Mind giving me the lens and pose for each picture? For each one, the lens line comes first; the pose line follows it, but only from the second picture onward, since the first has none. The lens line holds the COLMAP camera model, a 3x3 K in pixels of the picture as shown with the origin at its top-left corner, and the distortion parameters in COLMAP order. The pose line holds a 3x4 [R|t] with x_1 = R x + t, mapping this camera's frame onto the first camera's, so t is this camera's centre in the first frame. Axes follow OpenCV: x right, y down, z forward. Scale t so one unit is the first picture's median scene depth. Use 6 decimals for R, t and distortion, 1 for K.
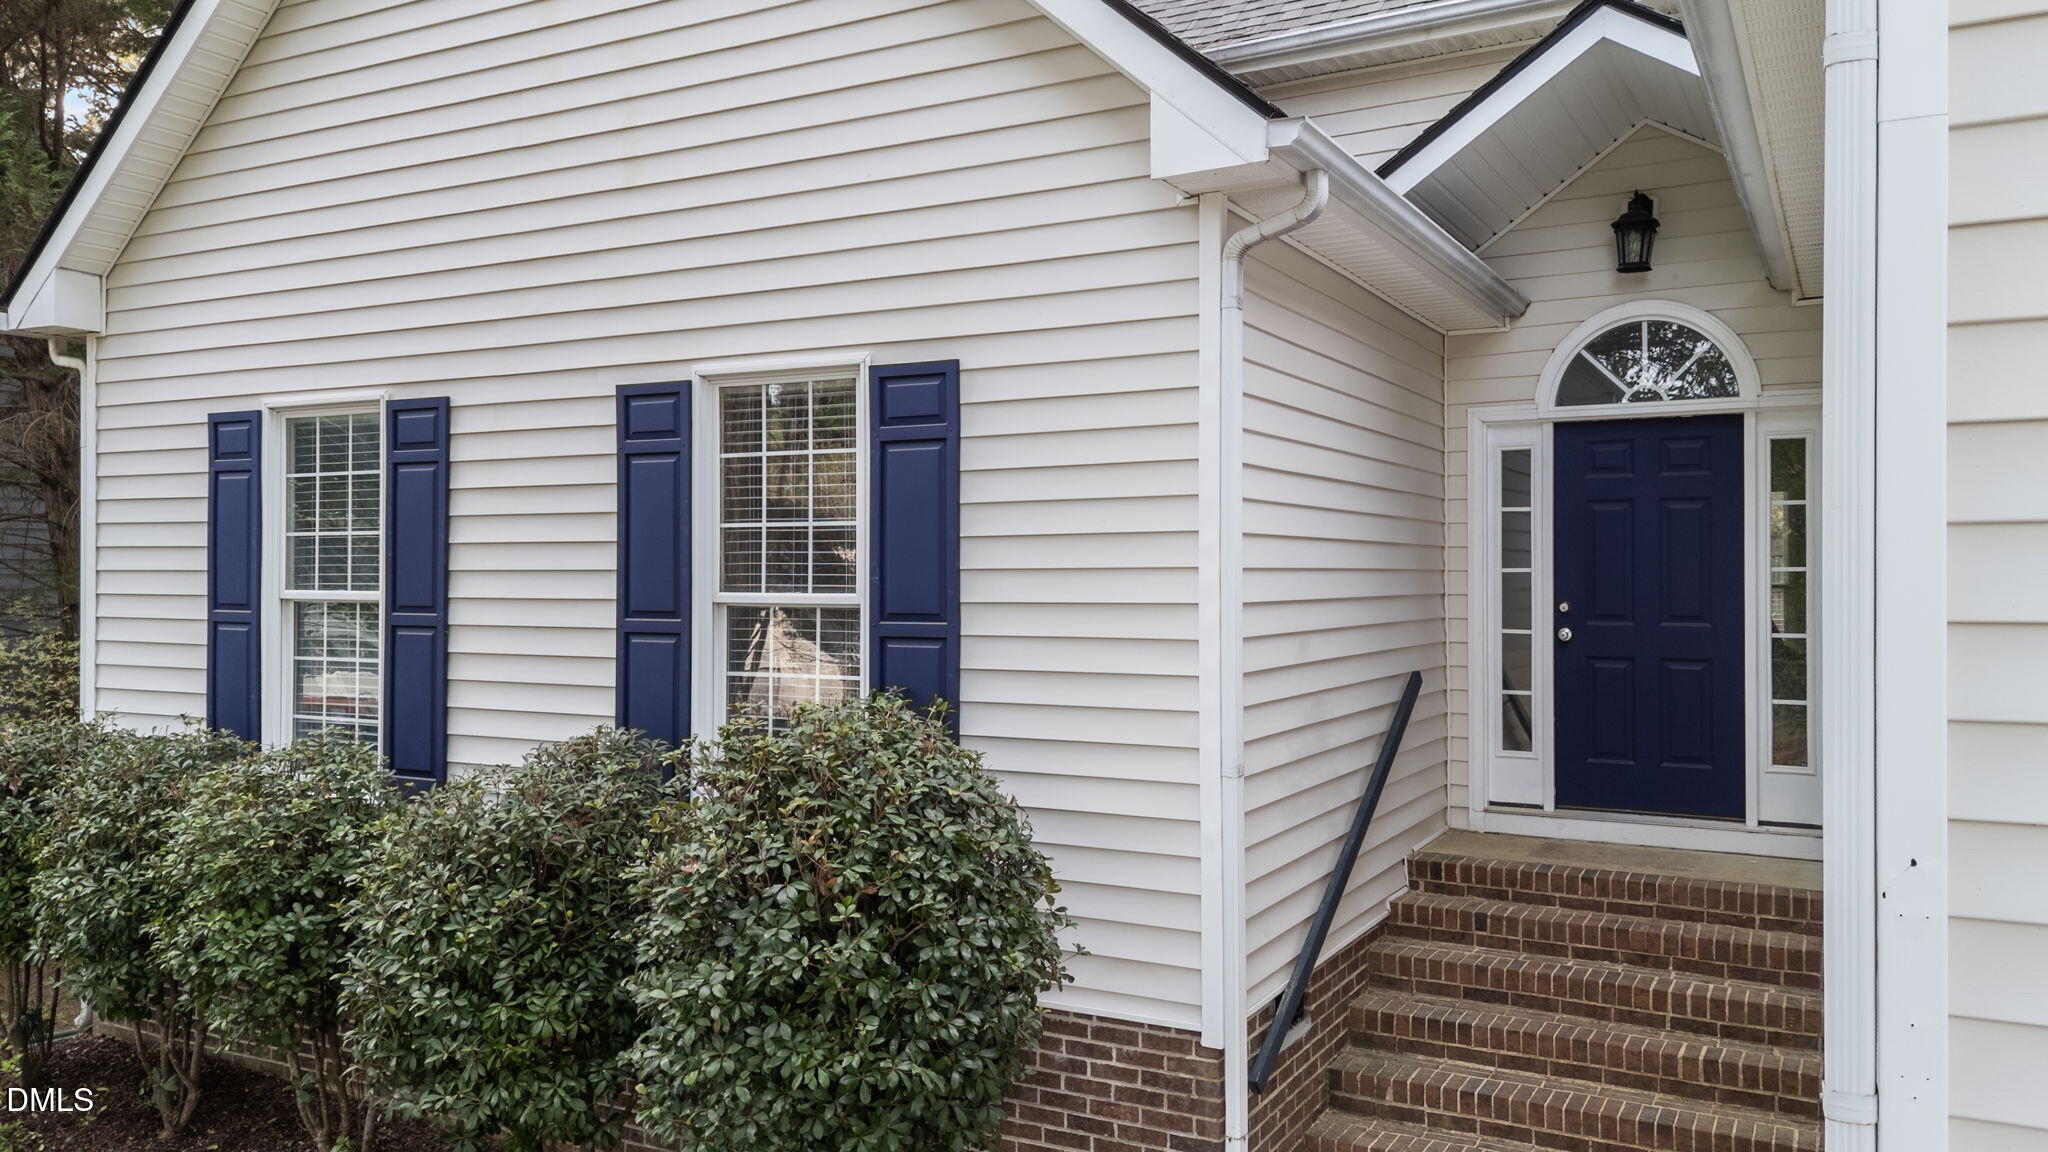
lens RADIAL K [[1544.4, 0, 1011.7], [0, 1544.4, 557.9], [0, 0, 1]] dist [0.094265, -0.086885]
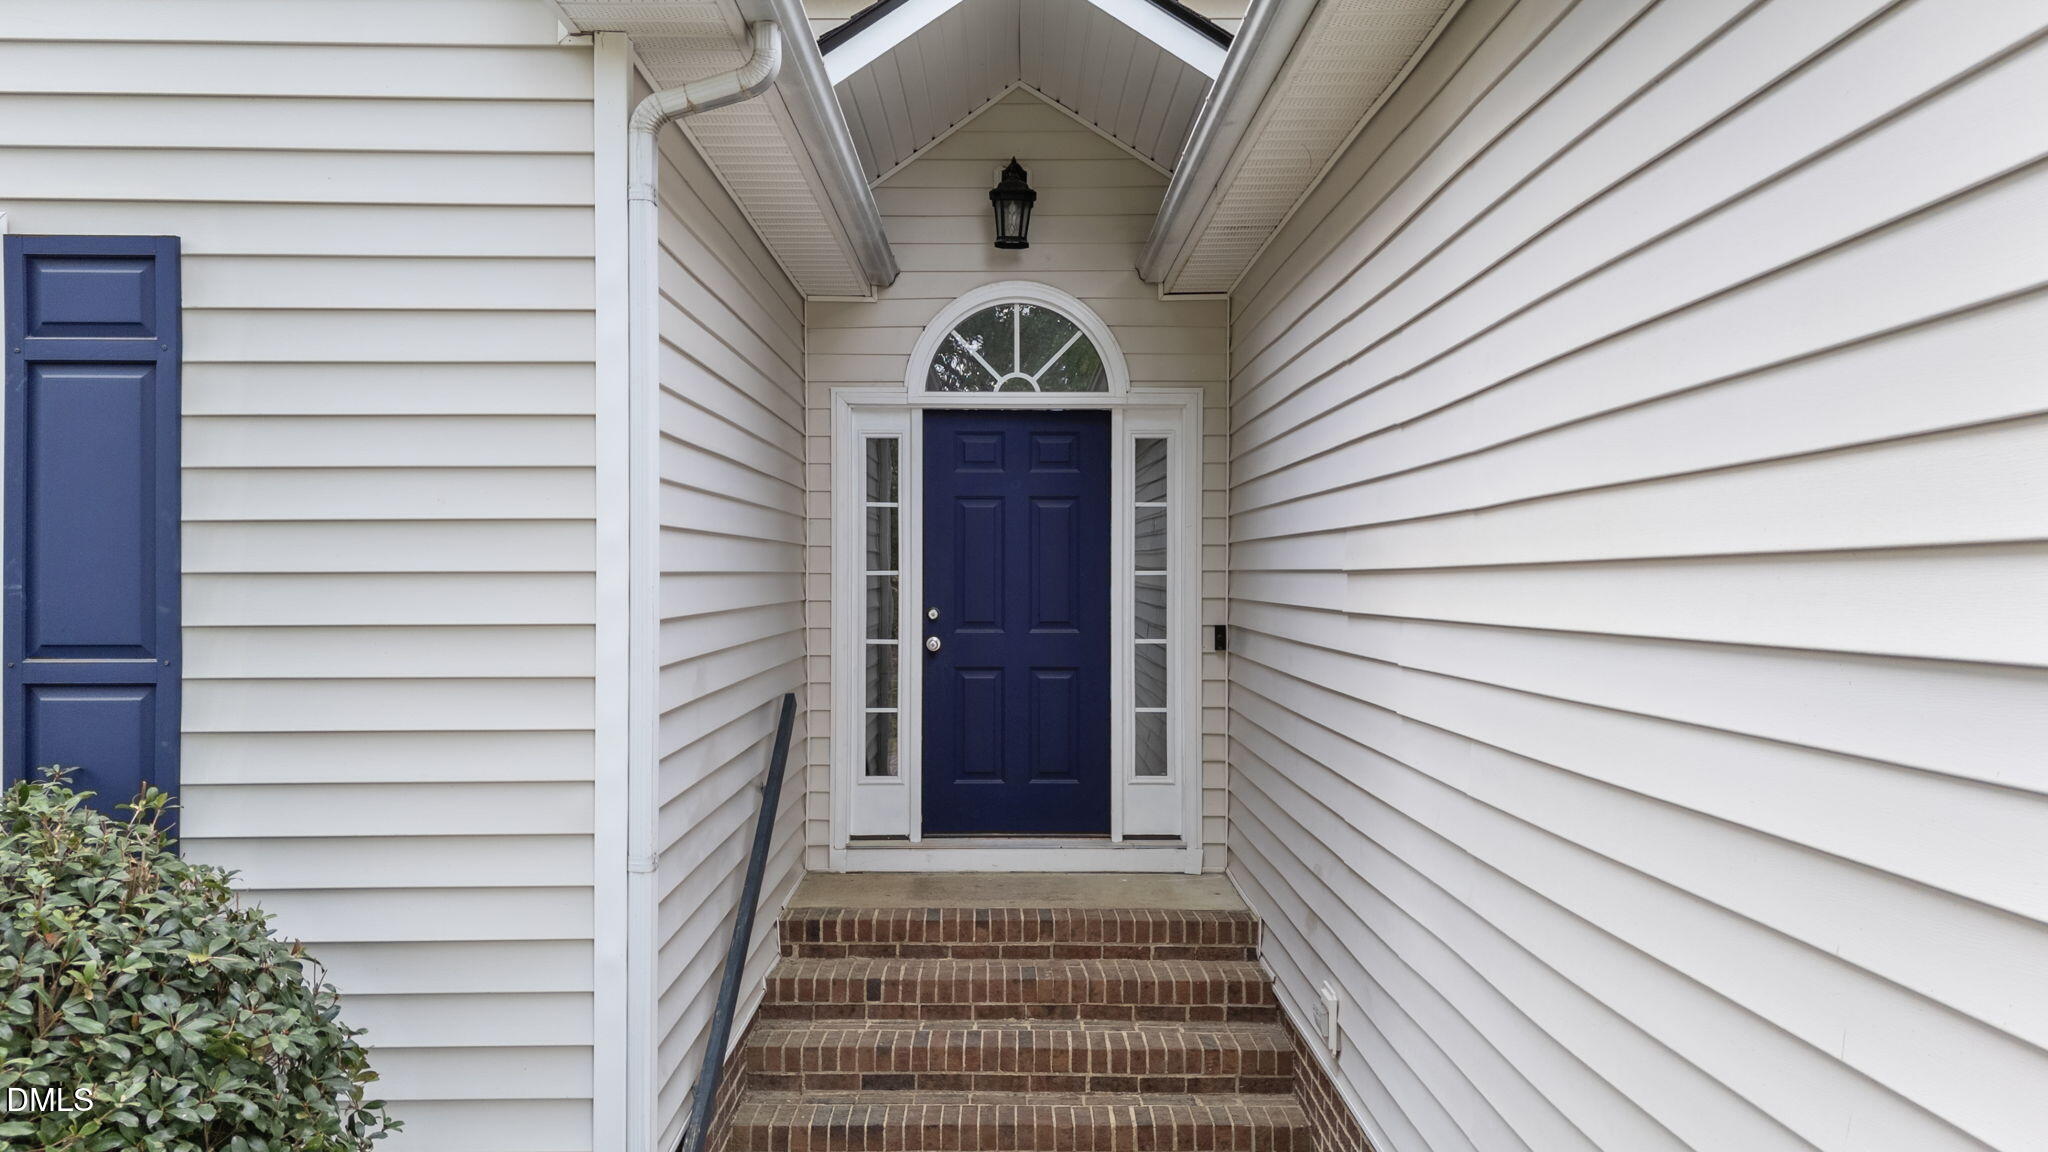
lens RADIAL K [[1544.4, 0, 1037.9], [0, 1544.4, 569.7], [0, 0, 1]] dist [0.094265, -0.086885]
pose [[0.869658, 0.003255, 0.493643, -0.046495], [-0.008005, 0.999940, 0.007509, -0.001703], [-0.493589, -0.010482, 0.869632, 0.269321]]
